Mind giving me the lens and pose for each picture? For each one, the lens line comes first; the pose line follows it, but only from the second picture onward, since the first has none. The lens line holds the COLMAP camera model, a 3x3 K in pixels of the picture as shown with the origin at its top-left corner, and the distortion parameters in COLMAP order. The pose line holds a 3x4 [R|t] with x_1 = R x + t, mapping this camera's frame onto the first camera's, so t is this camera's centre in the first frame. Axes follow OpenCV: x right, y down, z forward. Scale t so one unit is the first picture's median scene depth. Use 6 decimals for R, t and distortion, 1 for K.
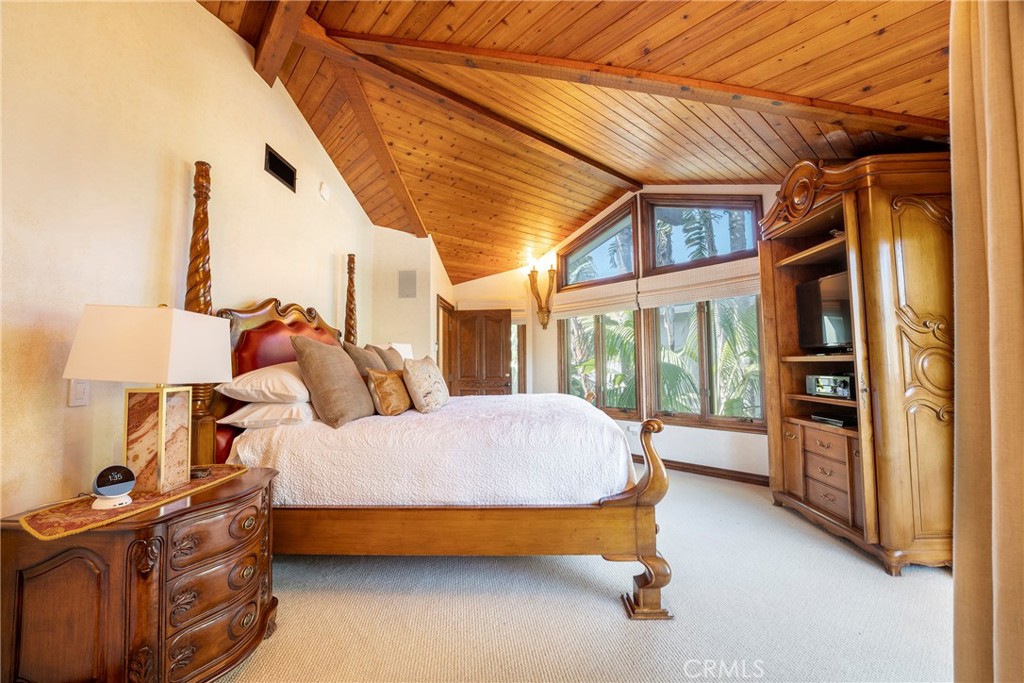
lens RADIAL K [[418.7, 0, 513.5], [0, 418.7, 341.2], [0, 0, 1]] dist [-0.029938, 0.003897]
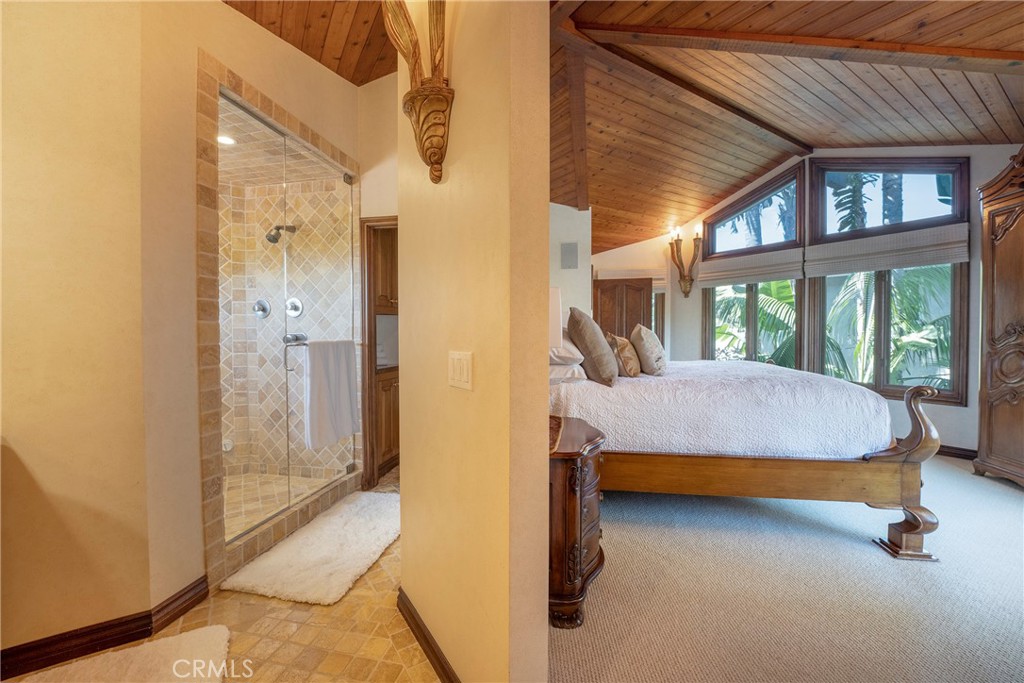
lens RADIAL K [[418.7, 0, 511.7], [0, 418.7, 341.0], [0, 0, 1]] dist [-0.029938, 0.003897]
pose [[0.988364, 0.011769, -0.151651, -0.449901], [0.000568, 0.996710, 0.081052, -0.012373], [0.152106, -0.080195, 0.985105, -0.163172]]
